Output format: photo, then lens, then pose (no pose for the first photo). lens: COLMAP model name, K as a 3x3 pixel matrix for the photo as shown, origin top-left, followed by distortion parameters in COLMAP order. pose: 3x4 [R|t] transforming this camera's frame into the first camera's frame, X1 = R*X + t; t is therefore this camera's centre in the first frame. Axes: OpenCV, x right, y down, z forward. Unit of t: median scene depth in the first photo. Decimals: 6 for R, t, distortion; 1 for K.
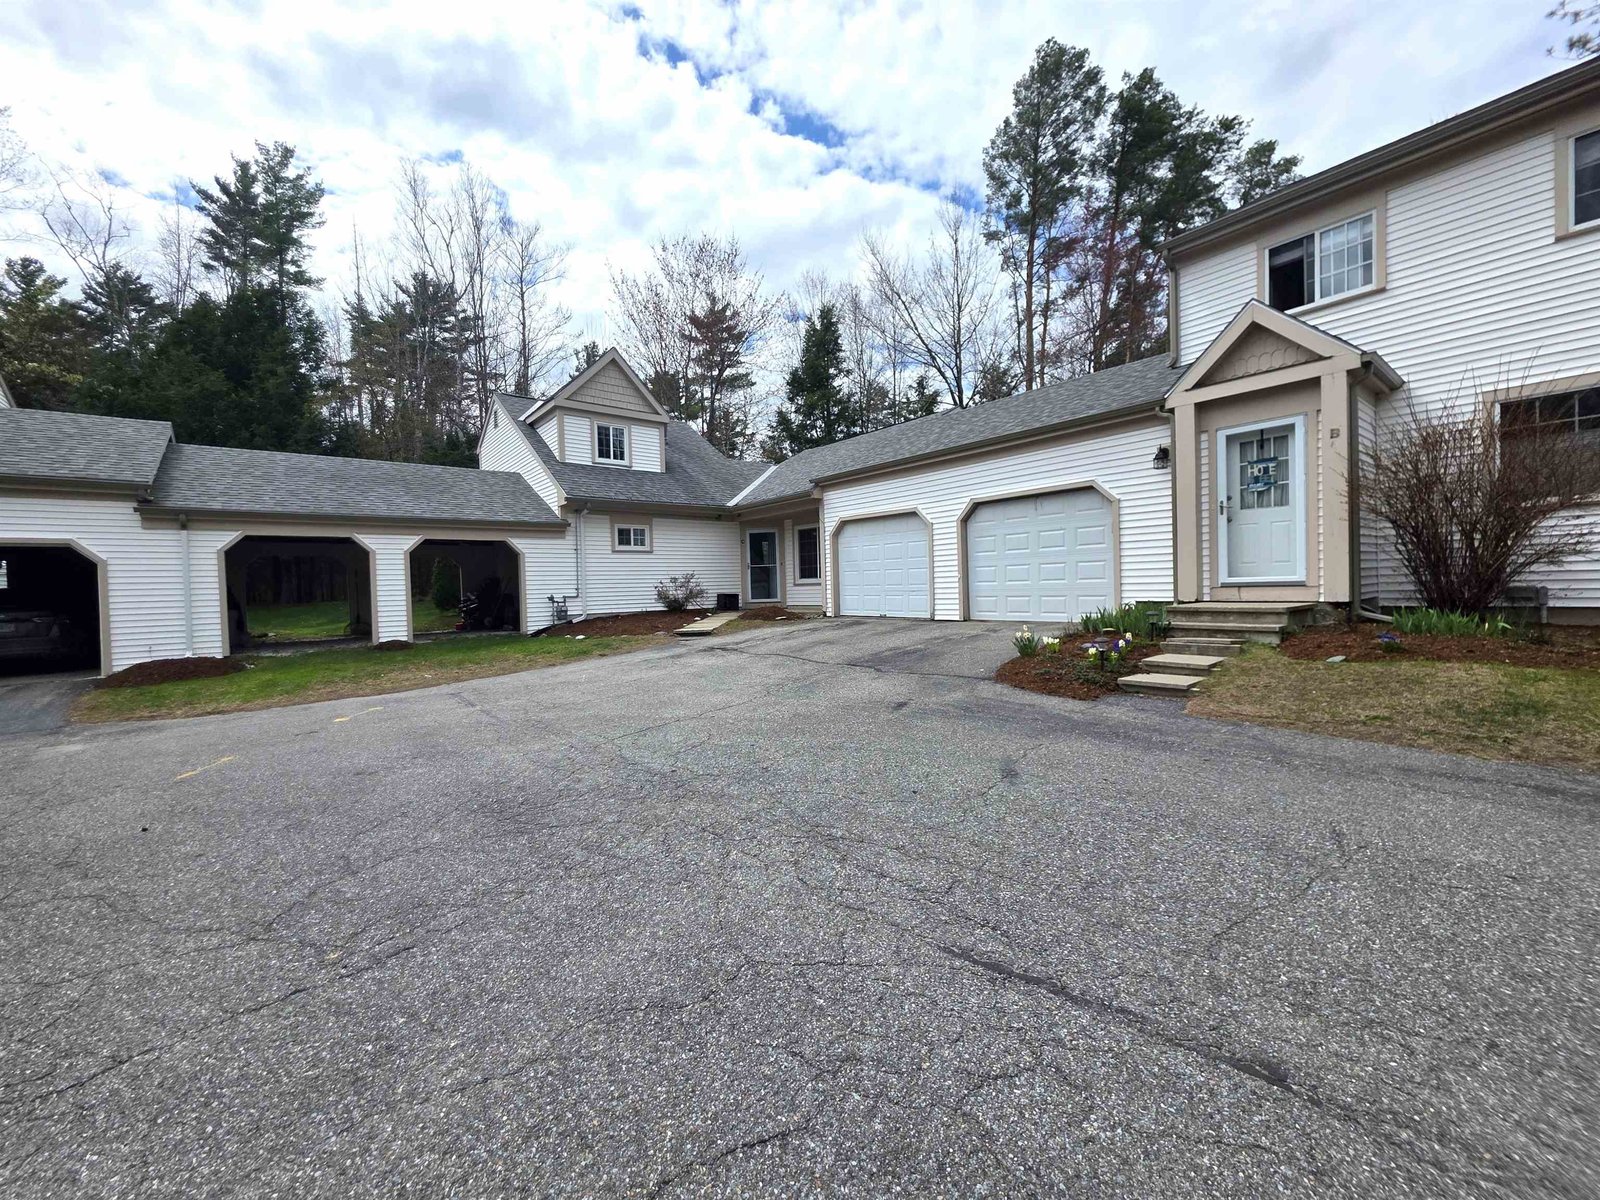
lens RADIAL K [[638.6, 0, 804.4], [0, 638.6, 591.2], [0, 0, 1]] dist [0.004043, -0.000885]
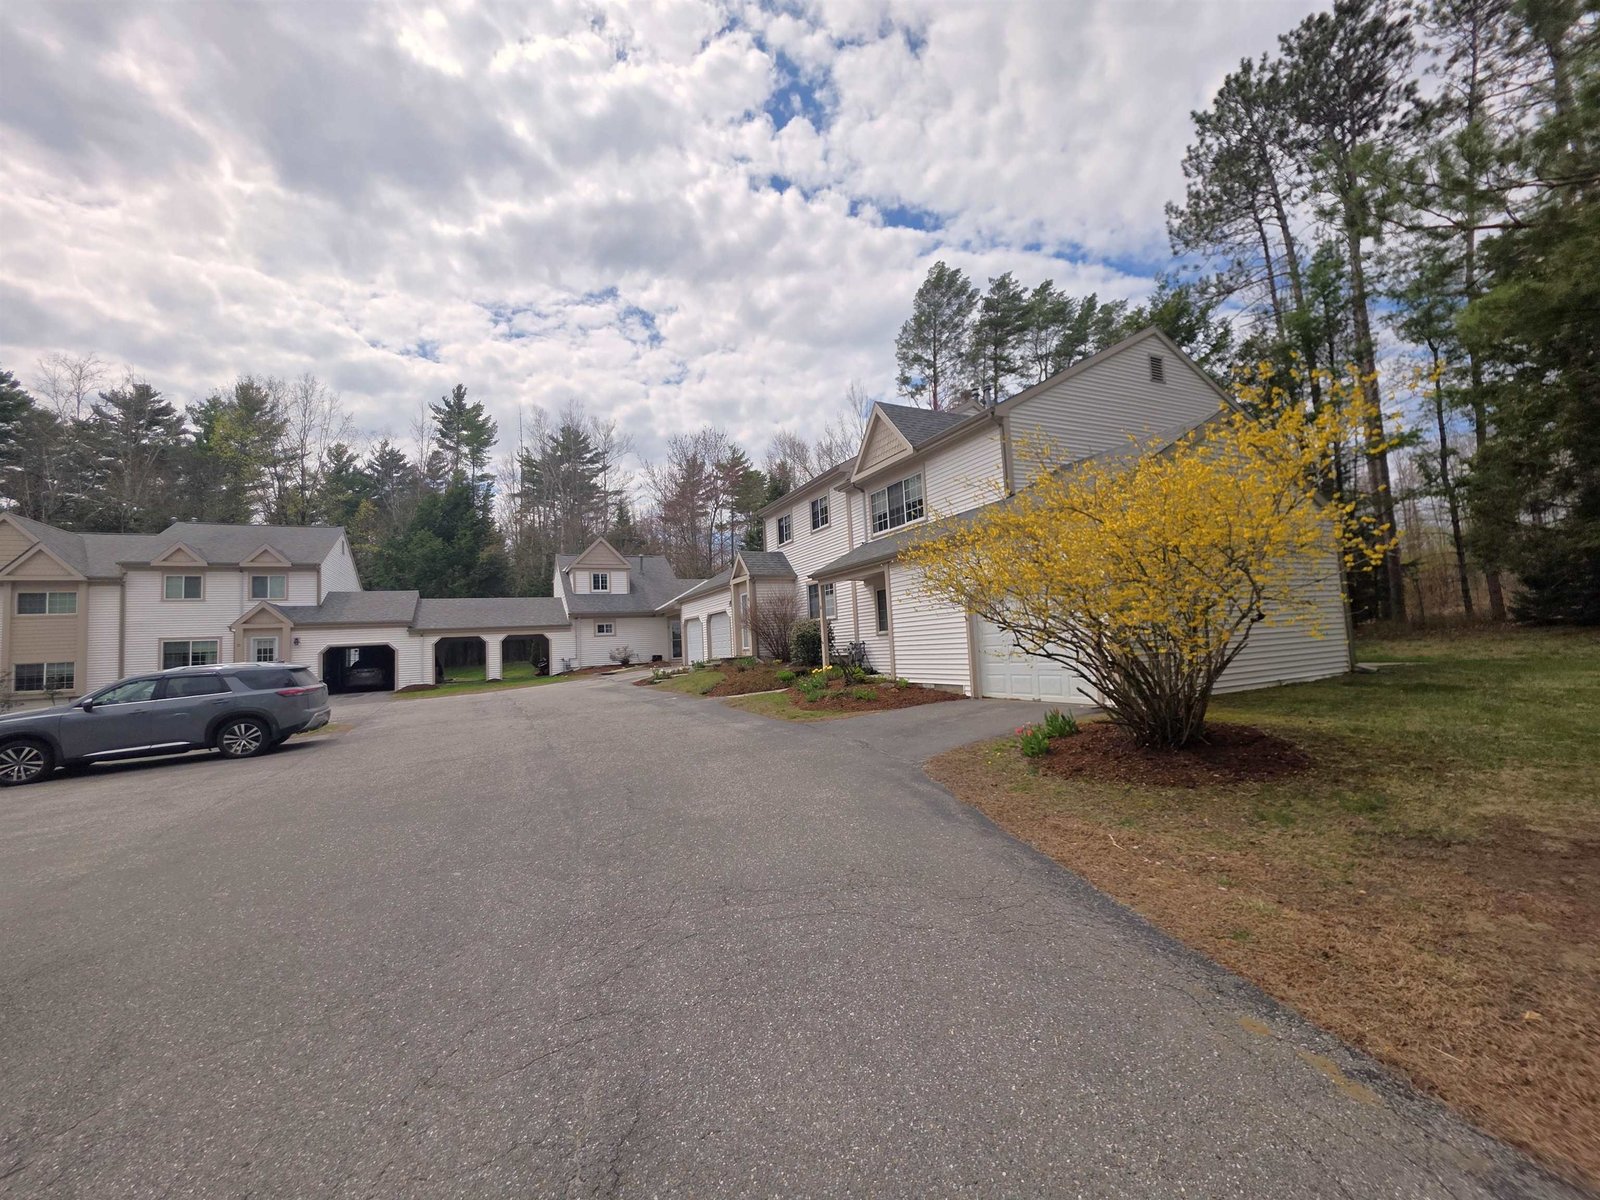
lens RADIAL K [[638.6, 0, 803.3], [0, 638.6, 623.4], [0, 0, 1]] dist [0.004043, -0.000885]
pose [[0.971857, -0.031564, -0.233449, 0.775159], [0.023127, 0.998980, -0.038790, -0.007712], [0.234435, 0.032299, 0.971595, -0.786965]]
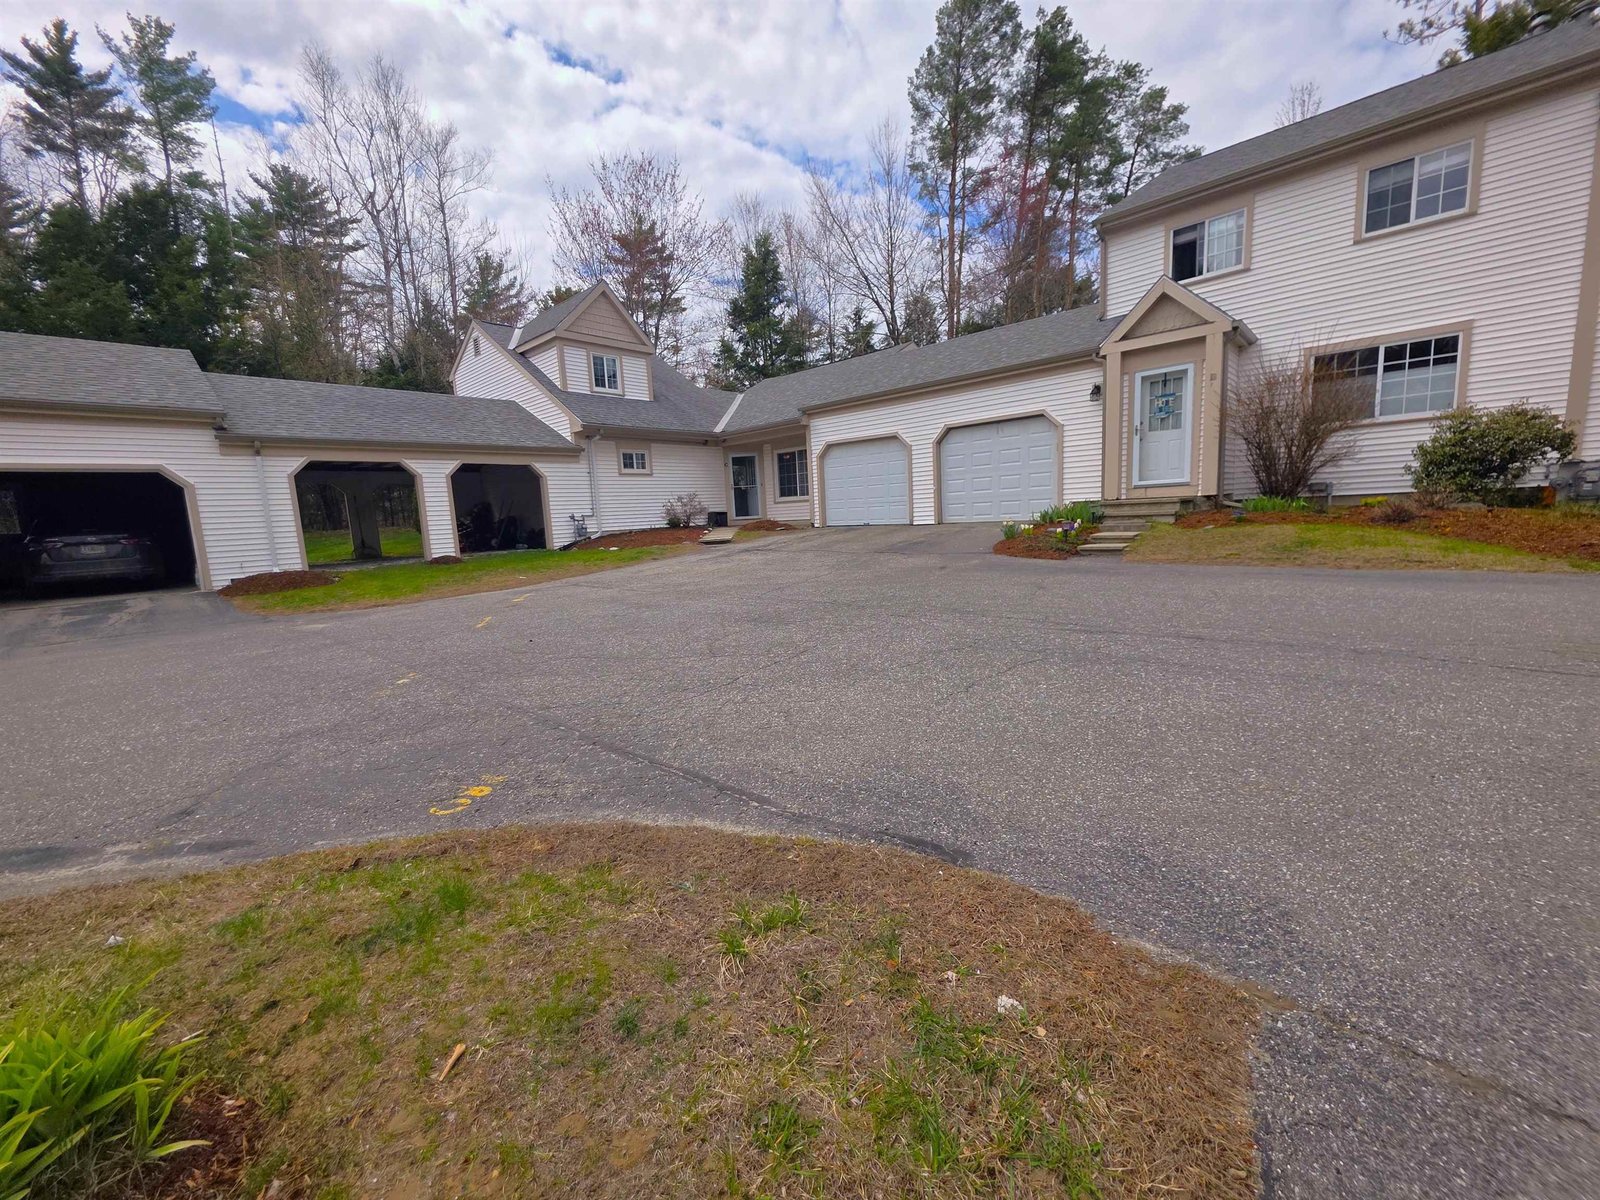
lens RADIAL K [[638.6, 0, 805.9], [0, 638.6, 591.5], [0, 0, 1]] dist [0.004043, -0.000885]
pose [[0.988474, -0.041005, 0.145733, -0.138243], [0.024870, 0.993524, 0.110863, 0.022872], [-0.149335, -0.105961, 0.983093, -0.148971]]
